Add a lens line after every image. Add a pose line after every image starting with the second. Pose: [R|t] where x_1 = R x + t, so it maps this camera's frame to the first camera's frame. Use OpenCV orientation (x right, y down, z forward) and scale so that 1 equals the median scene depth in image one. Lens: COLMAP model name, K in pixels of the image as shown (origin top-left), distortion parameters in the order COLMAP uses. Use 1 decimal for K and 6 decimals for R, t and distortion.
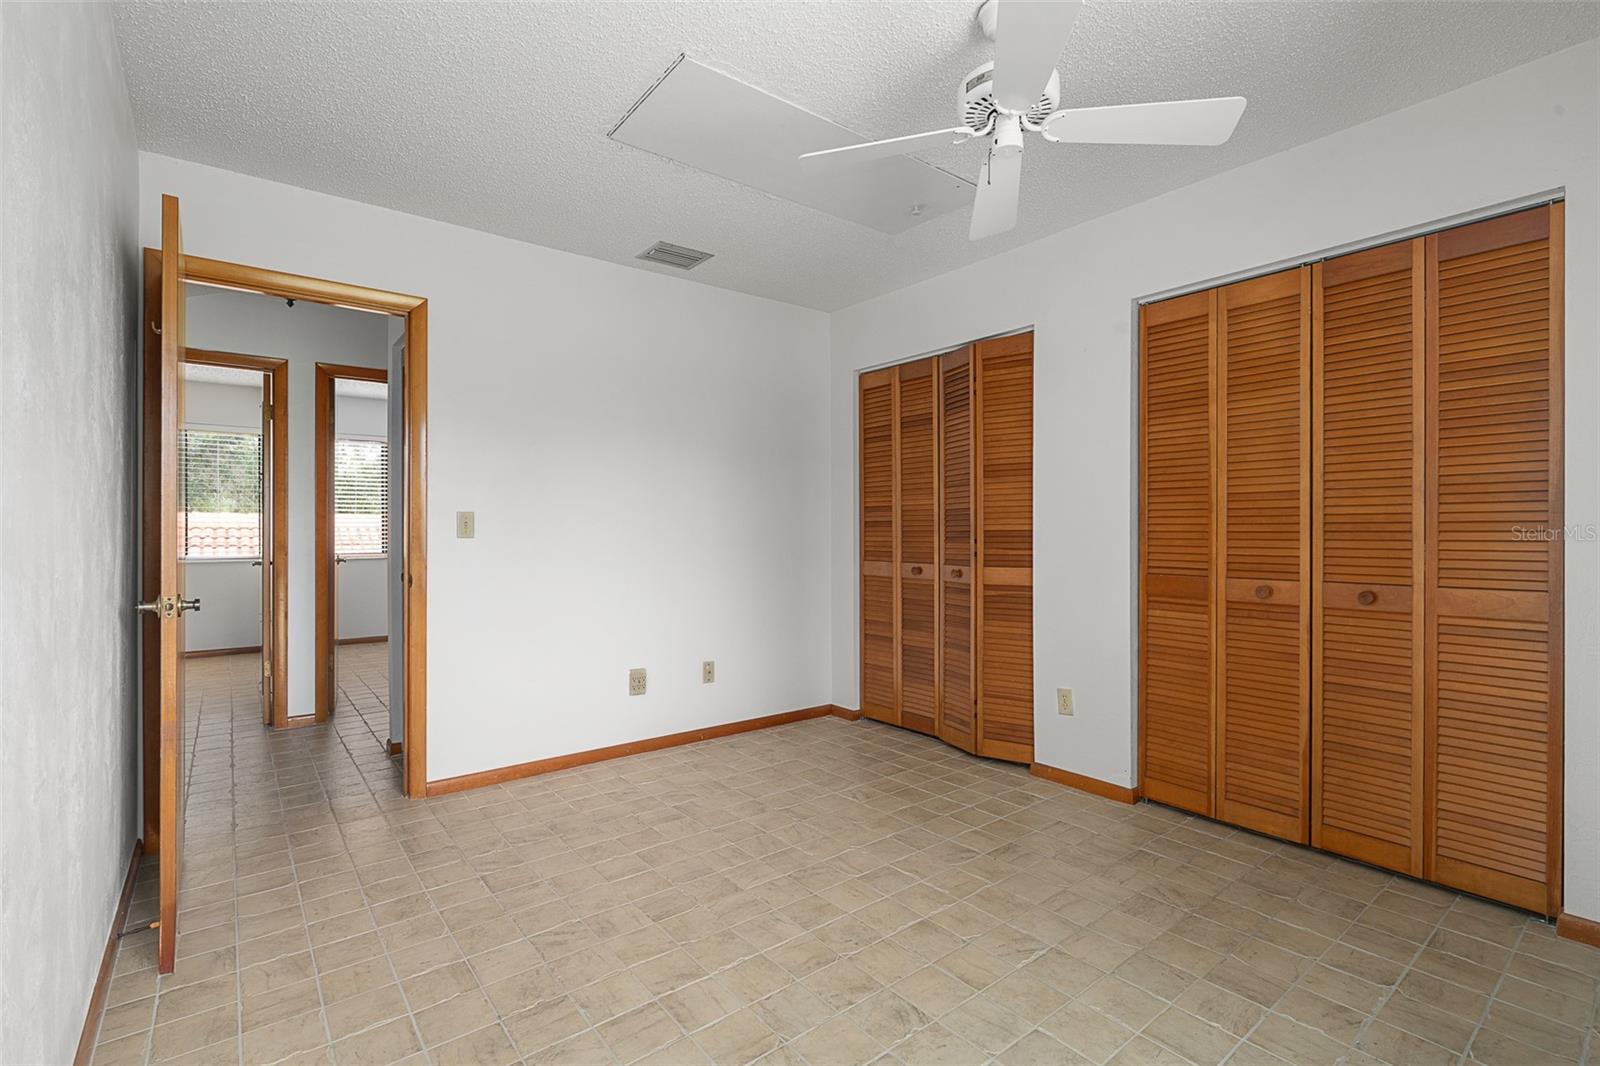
lens RADIAL K [[738.1, 0, 800.0], [0, 738.1, 533.0], [0, 0, 1]] dist [-0.001969, -0.000347]
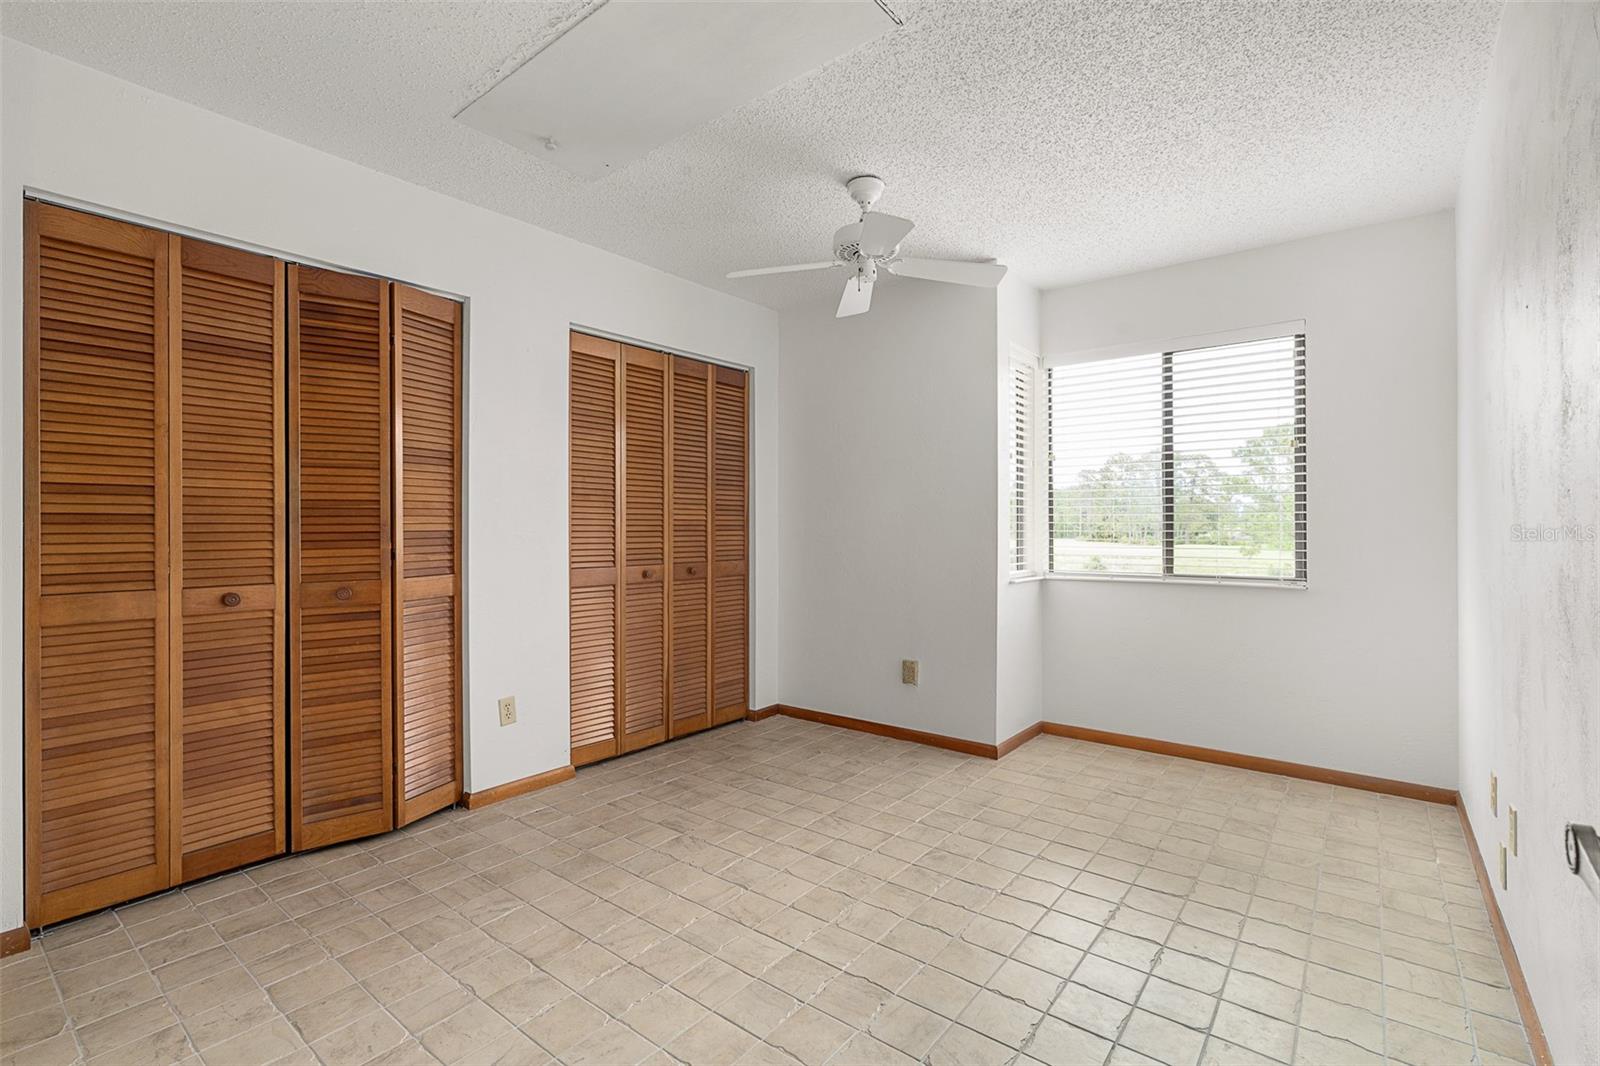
lens RADIAL K [[724.3, 0, 808.1], [0, 724.3, 525.3], [0, 0, 1]] dist [-0.001128, 0.000117]
pose [[-0.240256, 0.007195, 0.970683, -0.555160], [0.007723, 0.999955, -0.005501, -0.001778], [-0.970679, 0.006175, -0.240301, 0.733870]]
